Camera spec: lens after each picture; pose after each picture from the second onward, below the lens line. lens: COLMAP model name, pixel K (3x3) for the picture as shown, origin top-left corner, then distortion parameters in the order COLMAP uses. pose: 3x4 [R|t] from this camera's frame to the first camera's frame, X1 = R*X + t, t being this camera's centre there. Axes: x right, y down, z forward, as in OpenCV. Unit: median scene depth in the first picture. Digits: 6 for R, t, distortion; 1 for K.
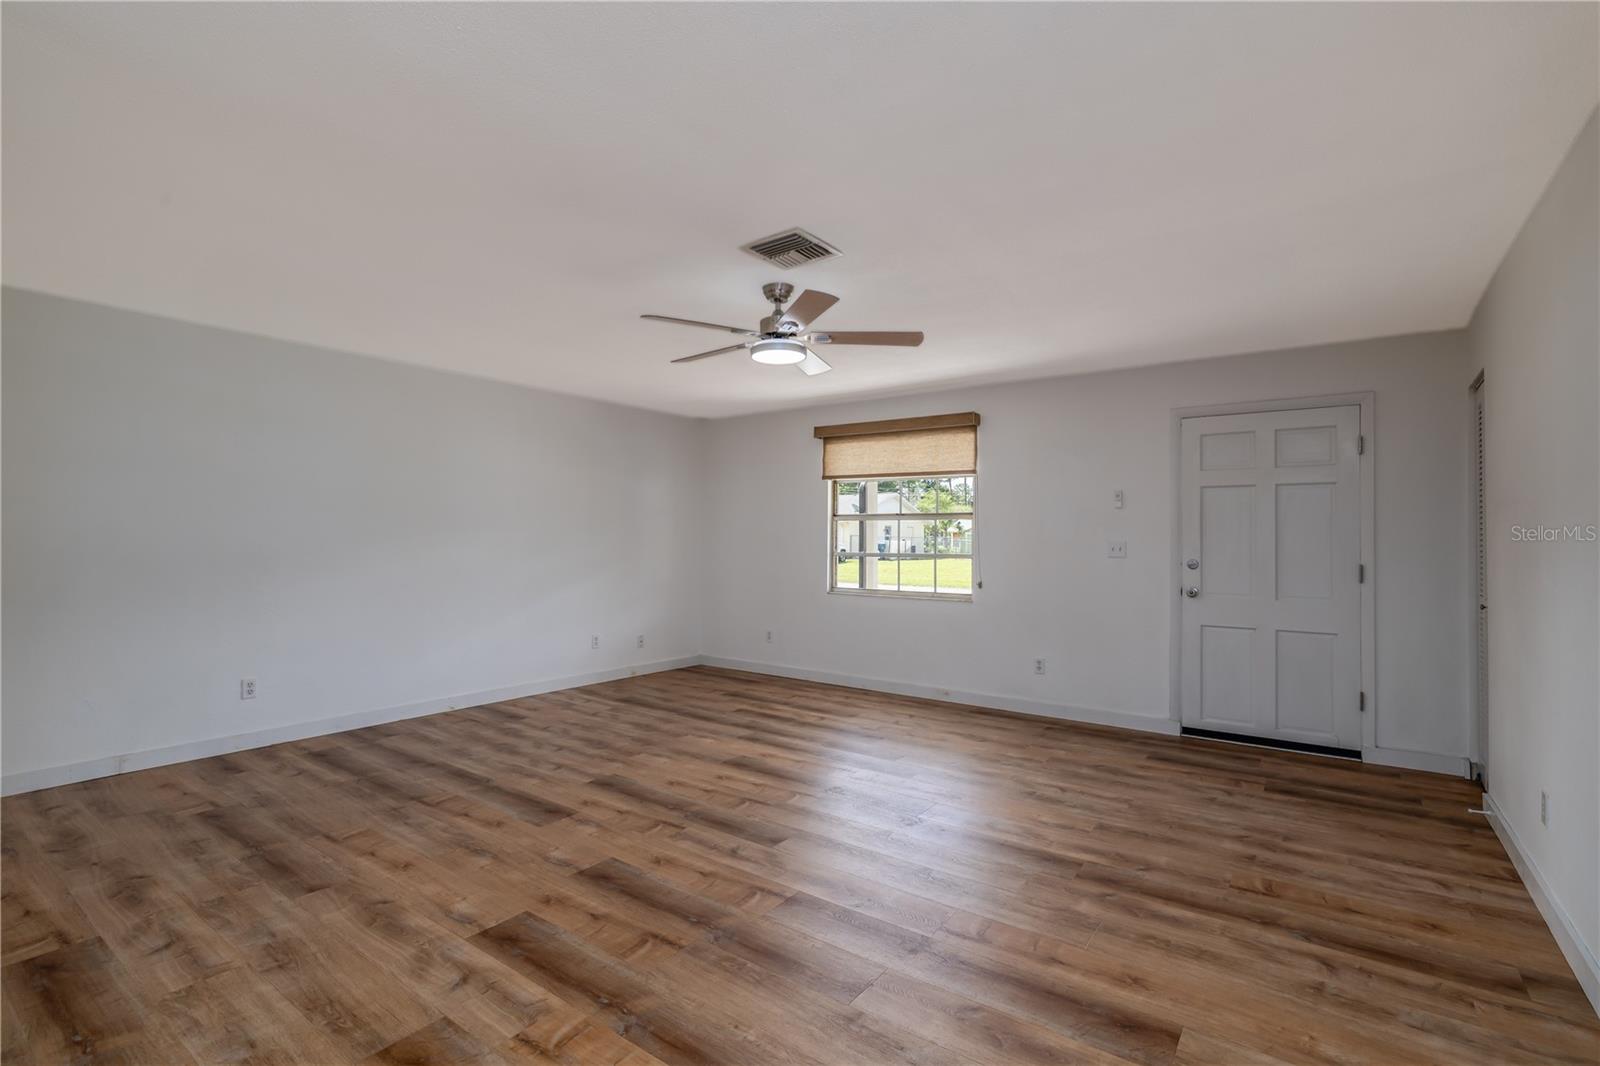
lens RADIAL K [[740.0, 0, 796.8], [0, 740.0, 529.7], [0, 0, 1]] dist [-0.010180, 0.003190]
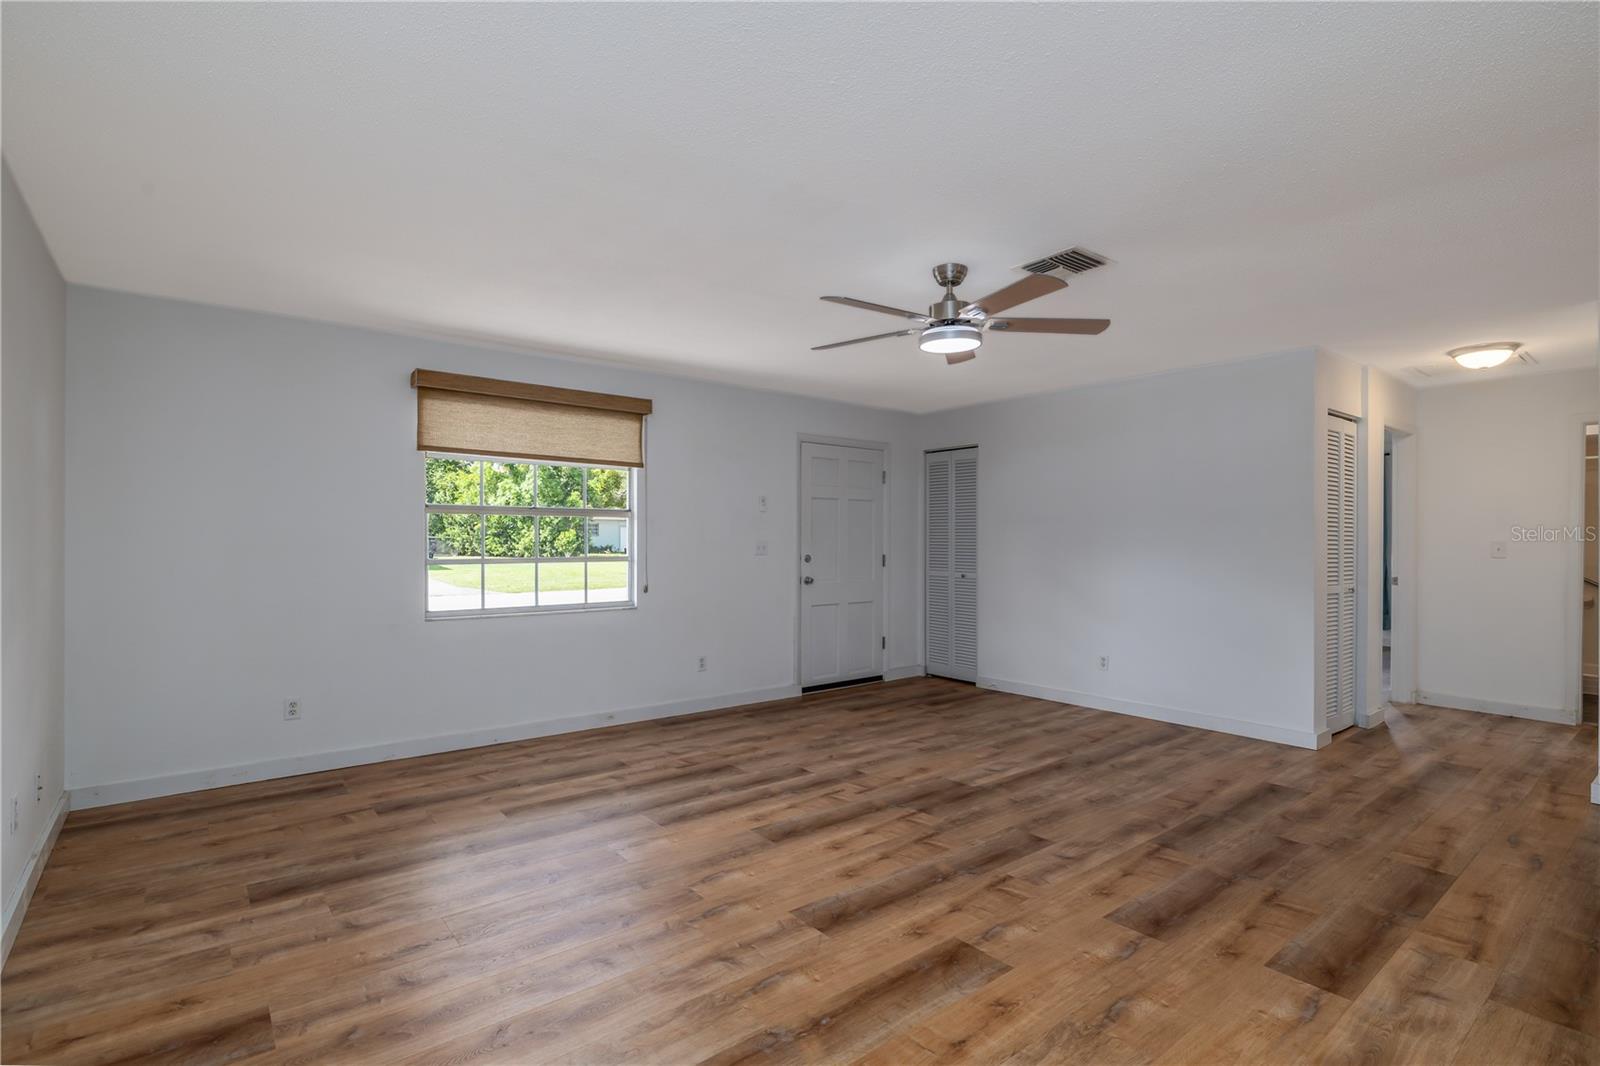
lens RADIAL K [[753.6, 0, 792.5], [0, 753.6, 530.8], [0, 0, 1]] dist [-0.008984, 0.001617]
pose [[0.265081, 0.004835, 0.964214, -0.905926], [-0.010938, 0.999938, -0.002007, 0.003833], [-0.964164, -0.010015, 0.265118, 0.860092]]
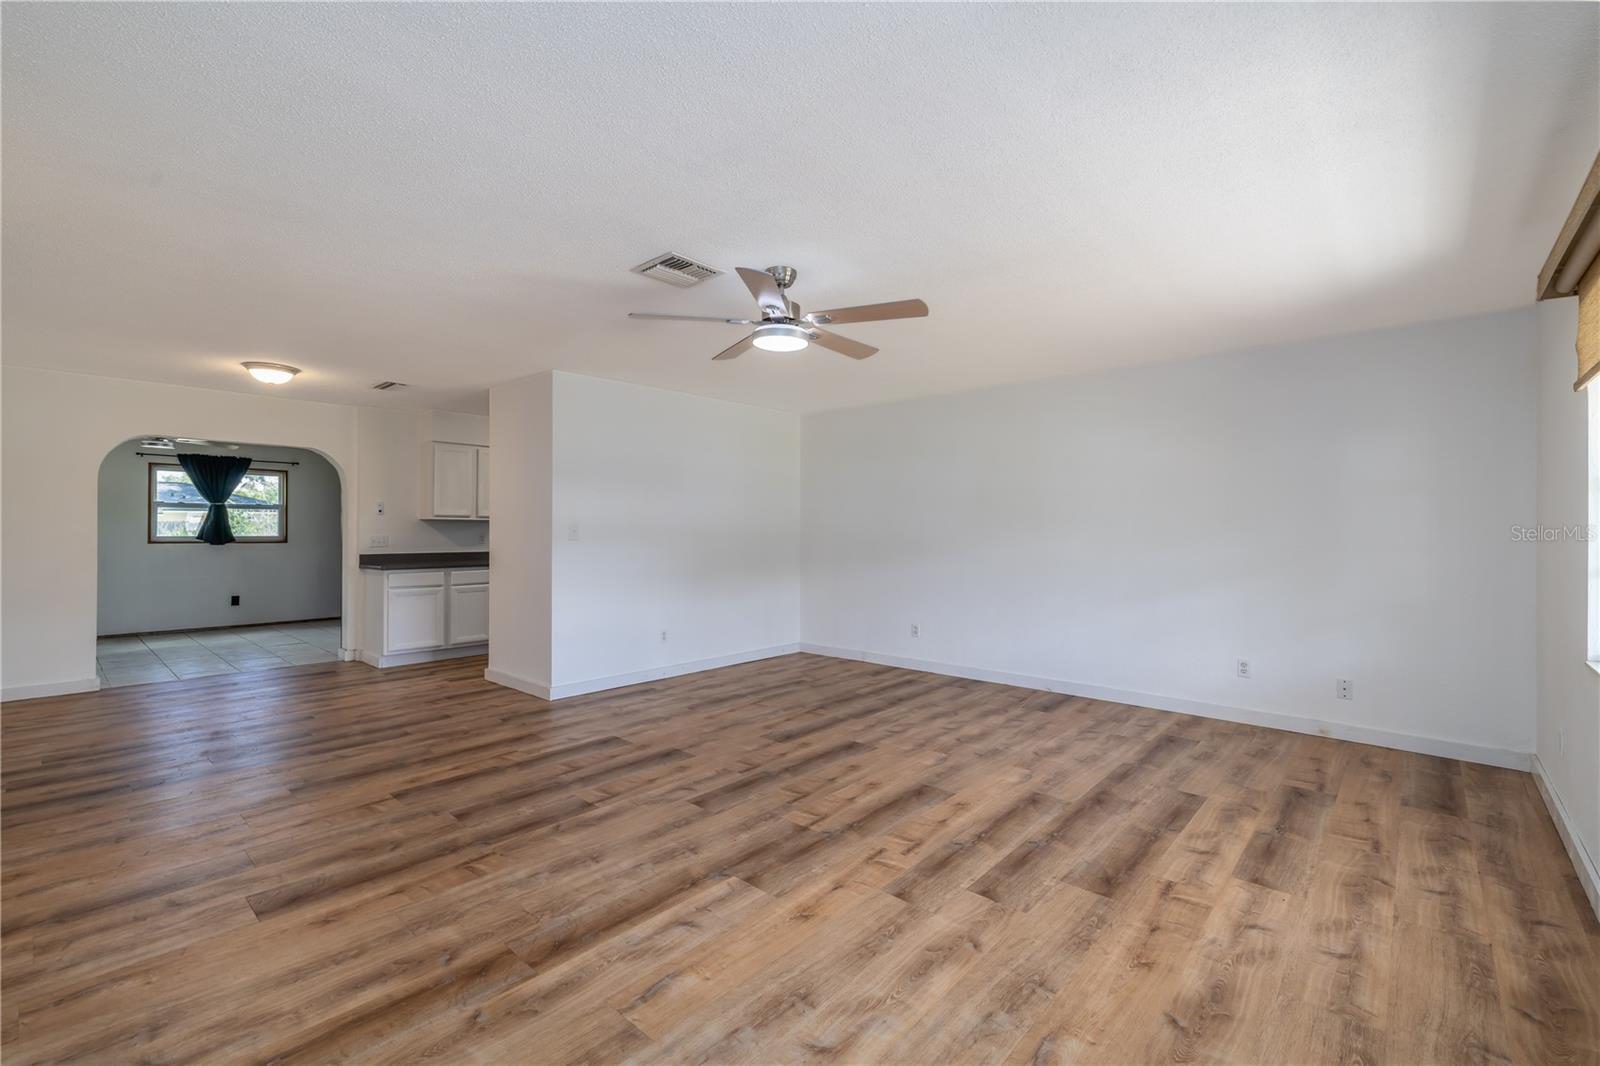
lens RADIAL K [[679.4, 0, 796.6], [0, 679.4, 523.2], [0, 0, 1]] dist [0.005742, -0.001104]
pose [[-0.101645, -0.016582, -0.994683, 0.802898], [0.006589, 0.999828, -0.017341, 0.014270], [0.994799, -0.008317, -0.101518, 1.021655]]
